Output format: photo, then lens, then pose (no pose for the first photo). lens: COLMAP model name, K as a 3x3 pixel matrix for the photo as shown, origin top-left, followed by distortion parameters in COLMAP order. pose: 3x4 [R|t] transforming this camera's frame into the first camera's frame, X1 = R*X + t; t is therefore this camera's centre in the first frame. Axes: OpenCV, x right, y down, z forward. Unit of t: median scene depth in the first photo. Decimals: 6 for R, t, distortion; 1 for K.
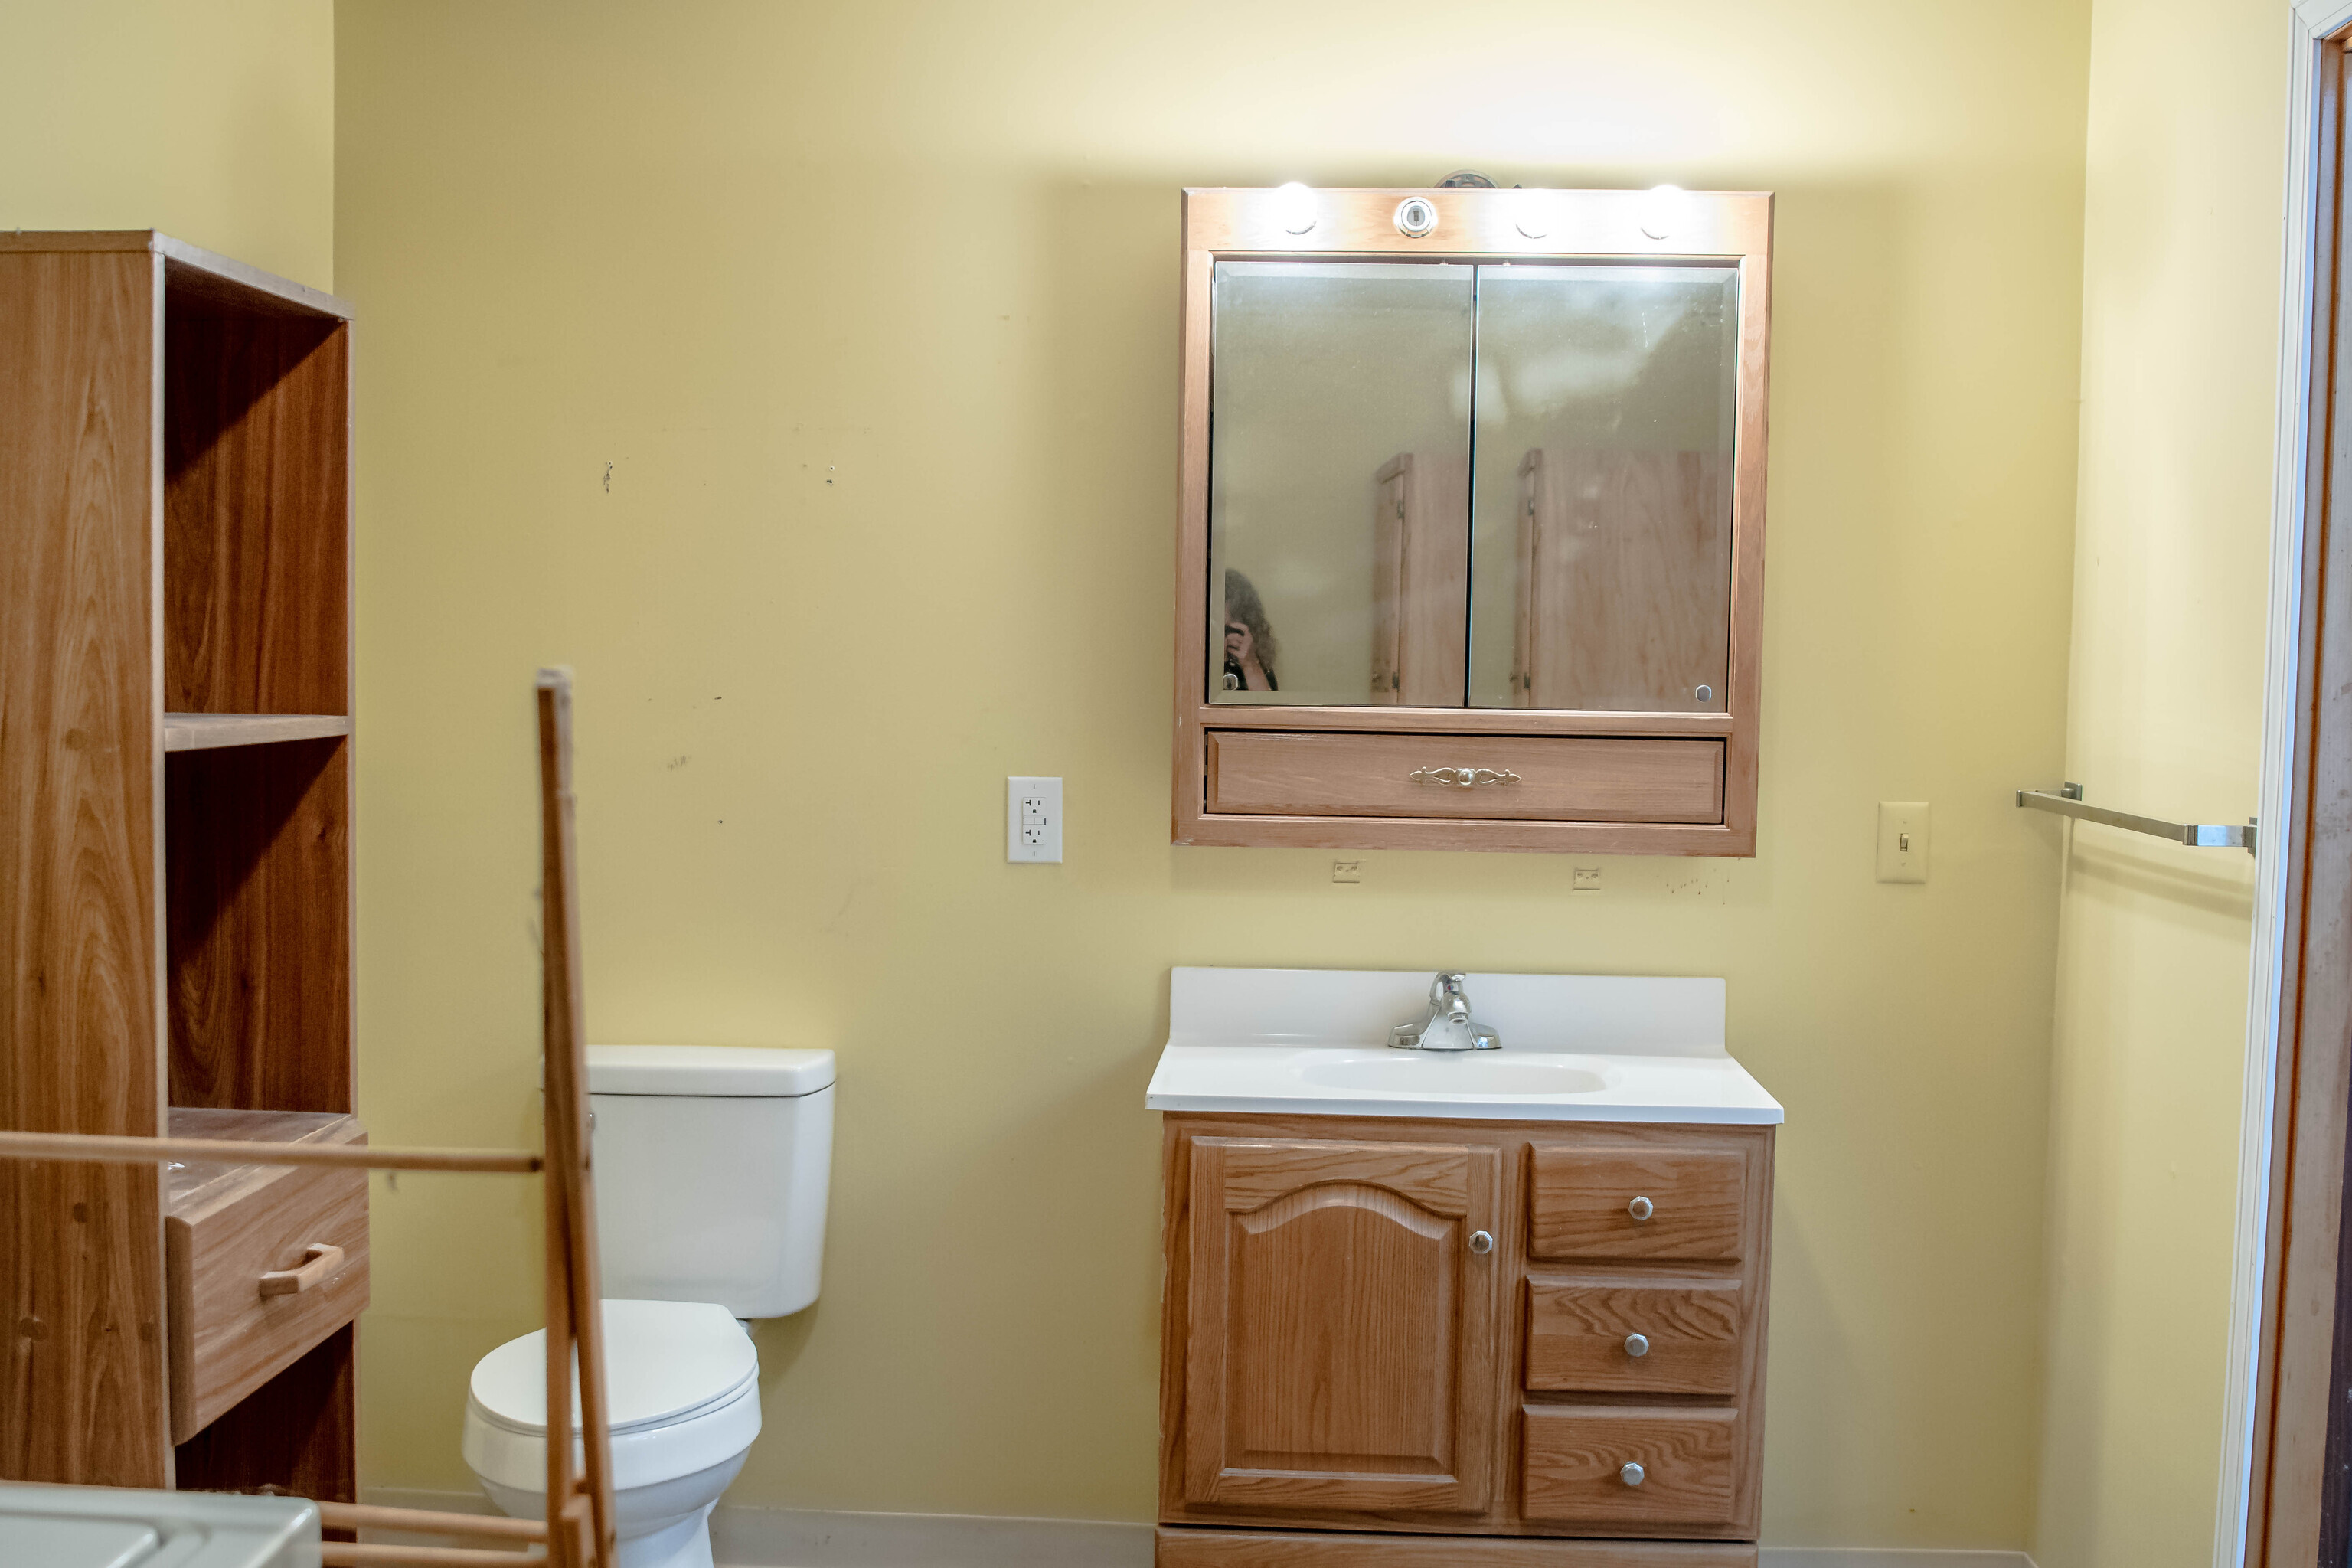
lens RADIAL K [[2475.4, 0, 1171.8], [0, 2475.4, 784.2], [0, 0, 1]] dist [-0.066494, 0.000000]
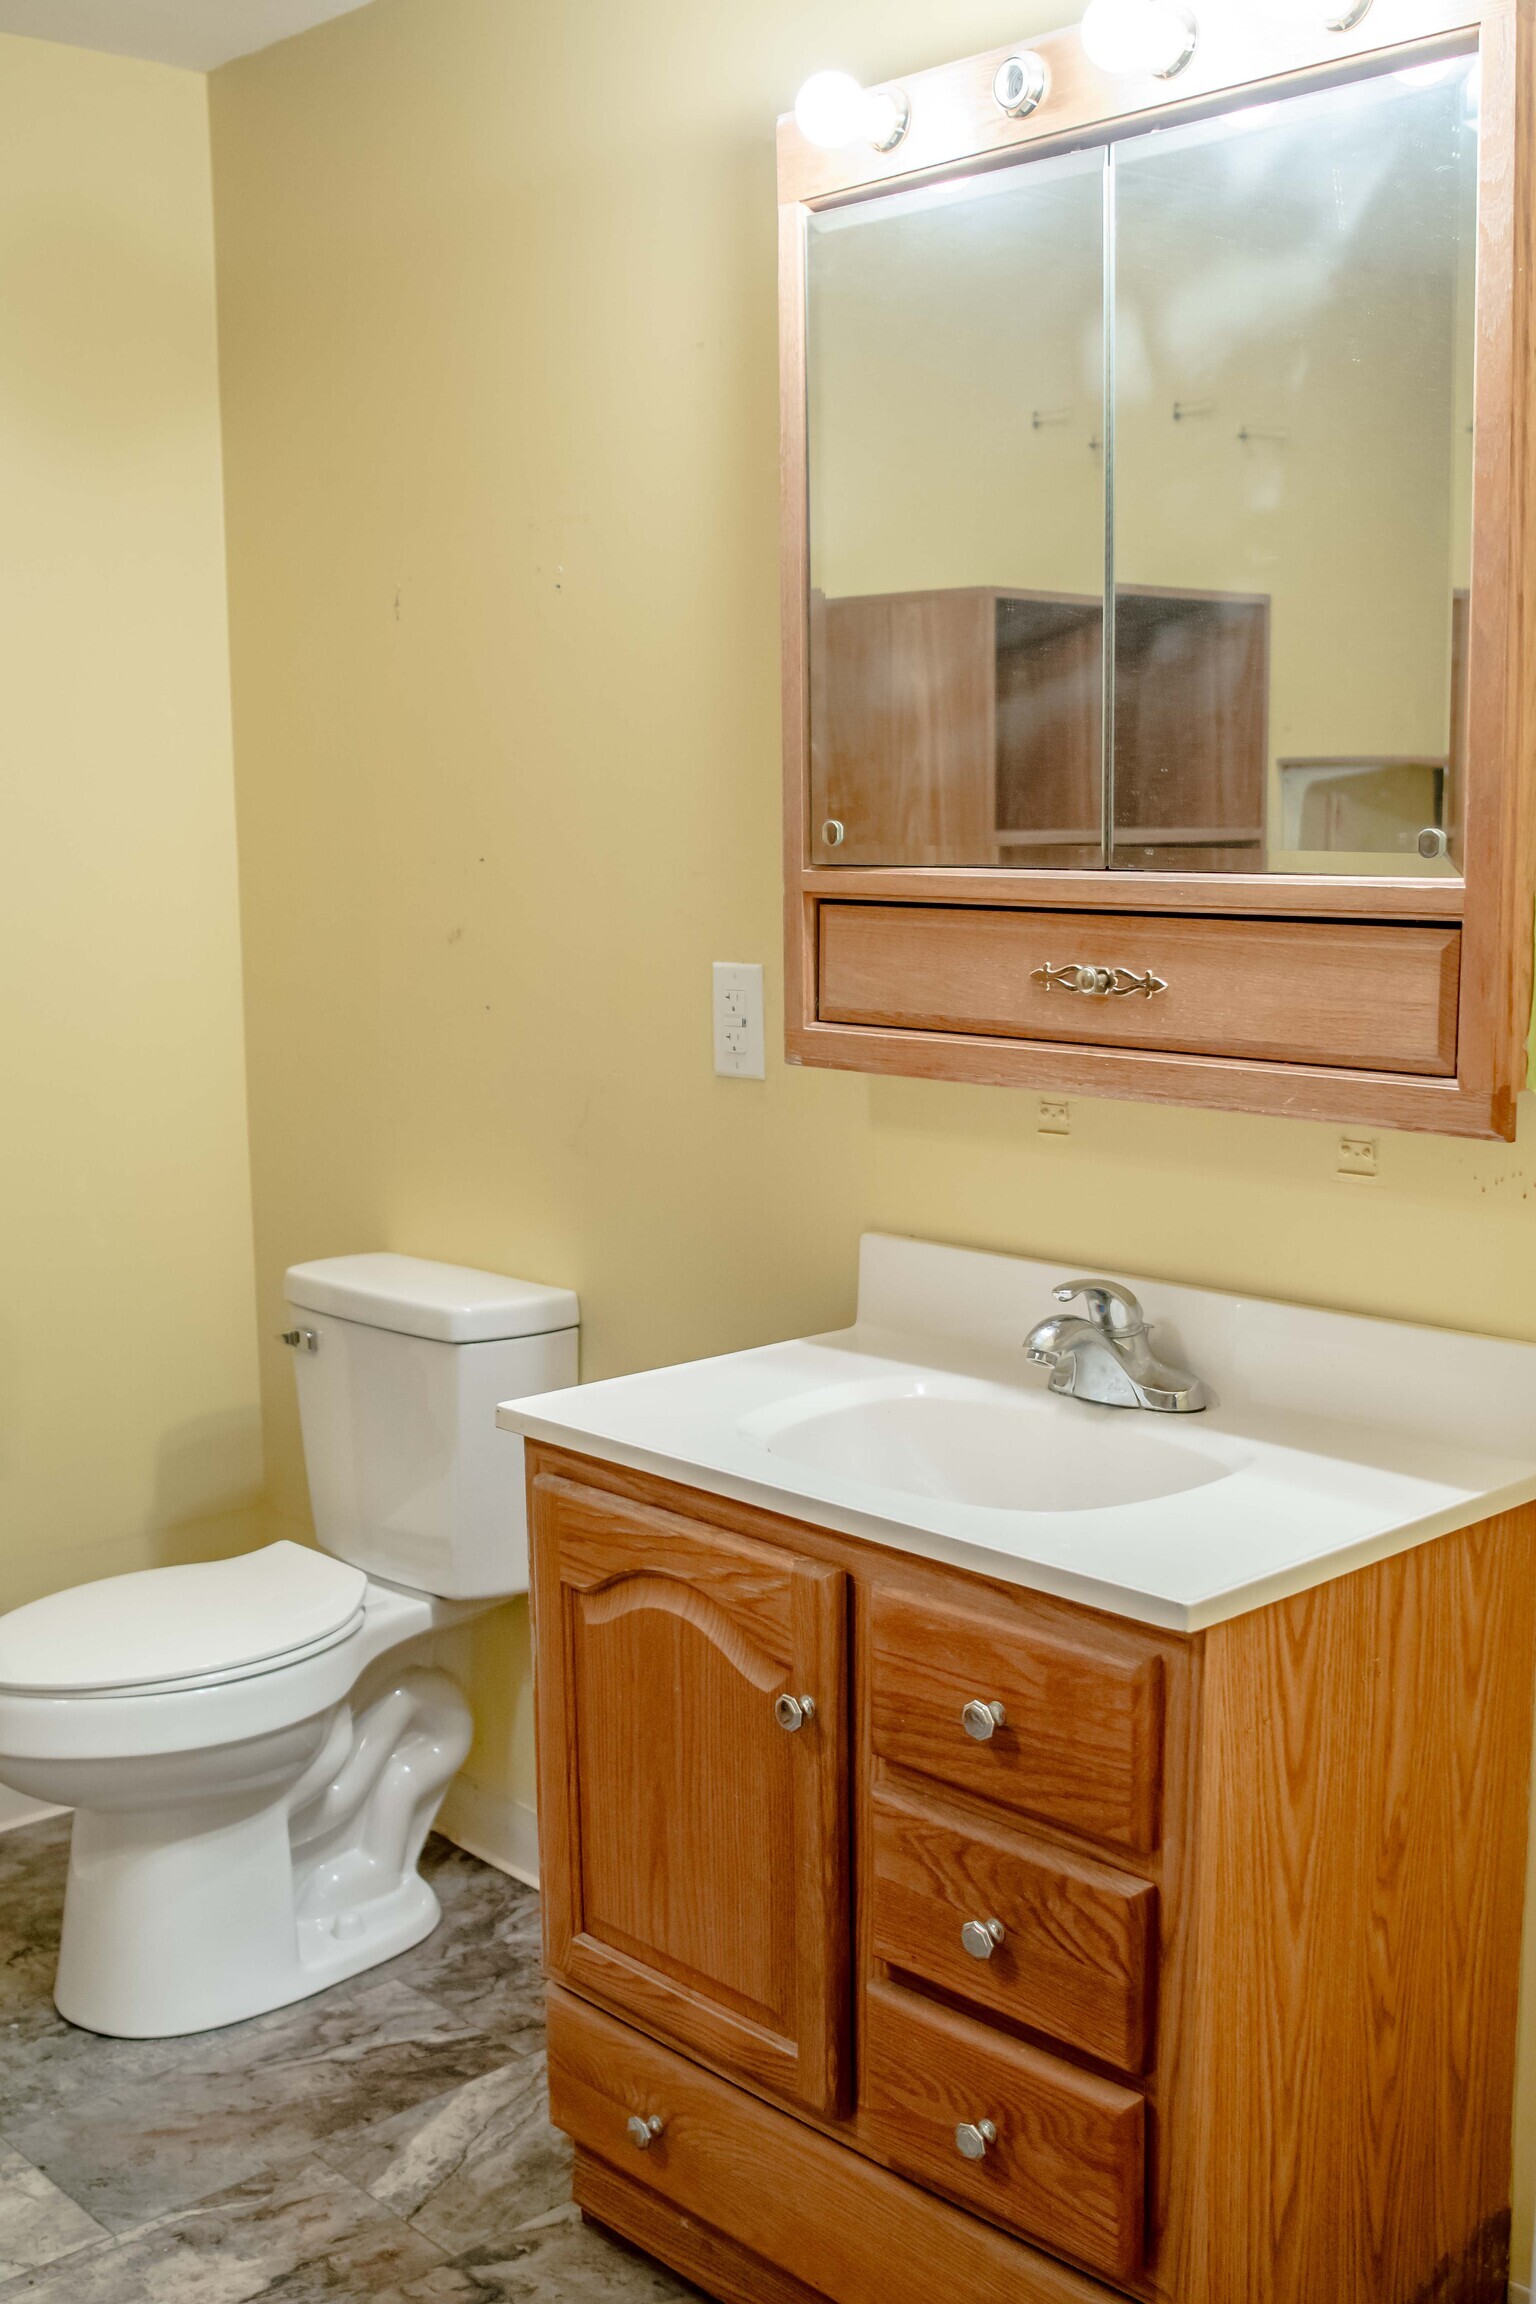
lens RADIAL K [[2424.9, 0, 769.8], [0, 2424.9, 1155.7], [0, 0, 1]] dist [-0.066494, 0.000000]
pose [[0.729677, 0.077197, -0.679420, 0.527192], [-0.018508, 0.995472, 0.093231, -0.015583], [0.683541, -0.055453, 0.727802, 0.541408]]
